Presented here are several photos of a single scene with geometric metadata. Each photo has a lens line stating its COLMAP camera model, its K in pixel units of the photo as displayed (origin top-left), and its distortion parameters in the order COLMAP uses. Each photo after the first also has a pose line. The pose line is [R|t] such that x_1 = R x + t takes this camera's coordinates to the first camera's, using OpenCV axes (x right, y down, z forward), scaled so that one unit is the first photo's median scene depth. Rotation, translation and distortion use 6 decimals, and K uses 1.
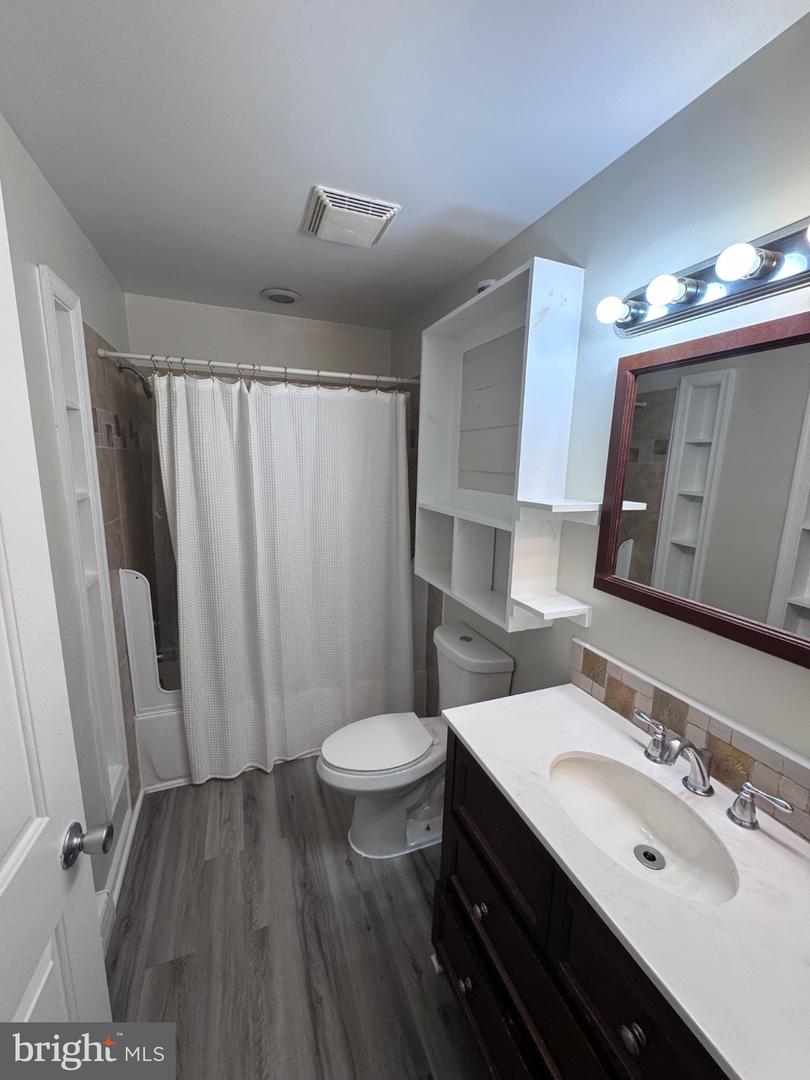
lens RADIAL K [[430.4, 0, 405.4], [0, 430.4, 540.2], [0, 0, 1]] dist [-0.002880, -0.000124]
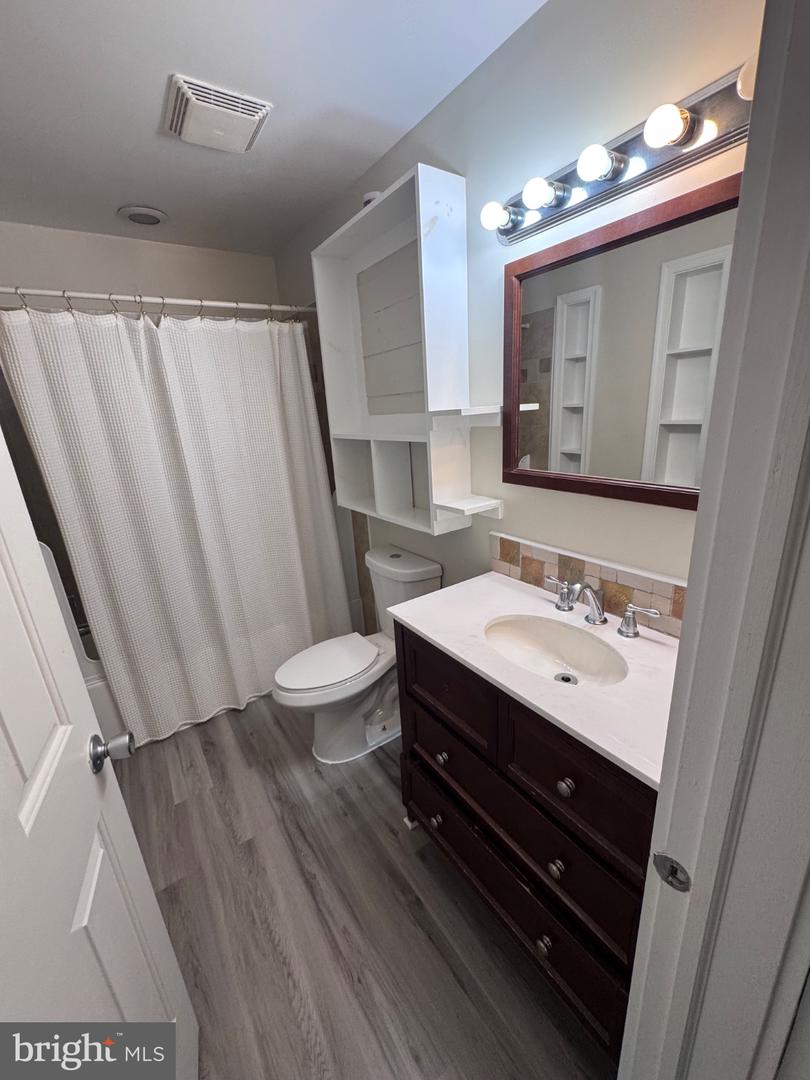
lens RADIAL K [[430.4, 0, 405.4], [0, 430.4, 540.2], [0, 0, 1]] dist [-0.002880, -0.000124]
pose [[0.970604, -0.145728, 0.191547, -0.049675], [0.123927, 0.984848, 0.121308, 0.086655], [-0.206323, -0.094004, 0.973958, -0.065631]]
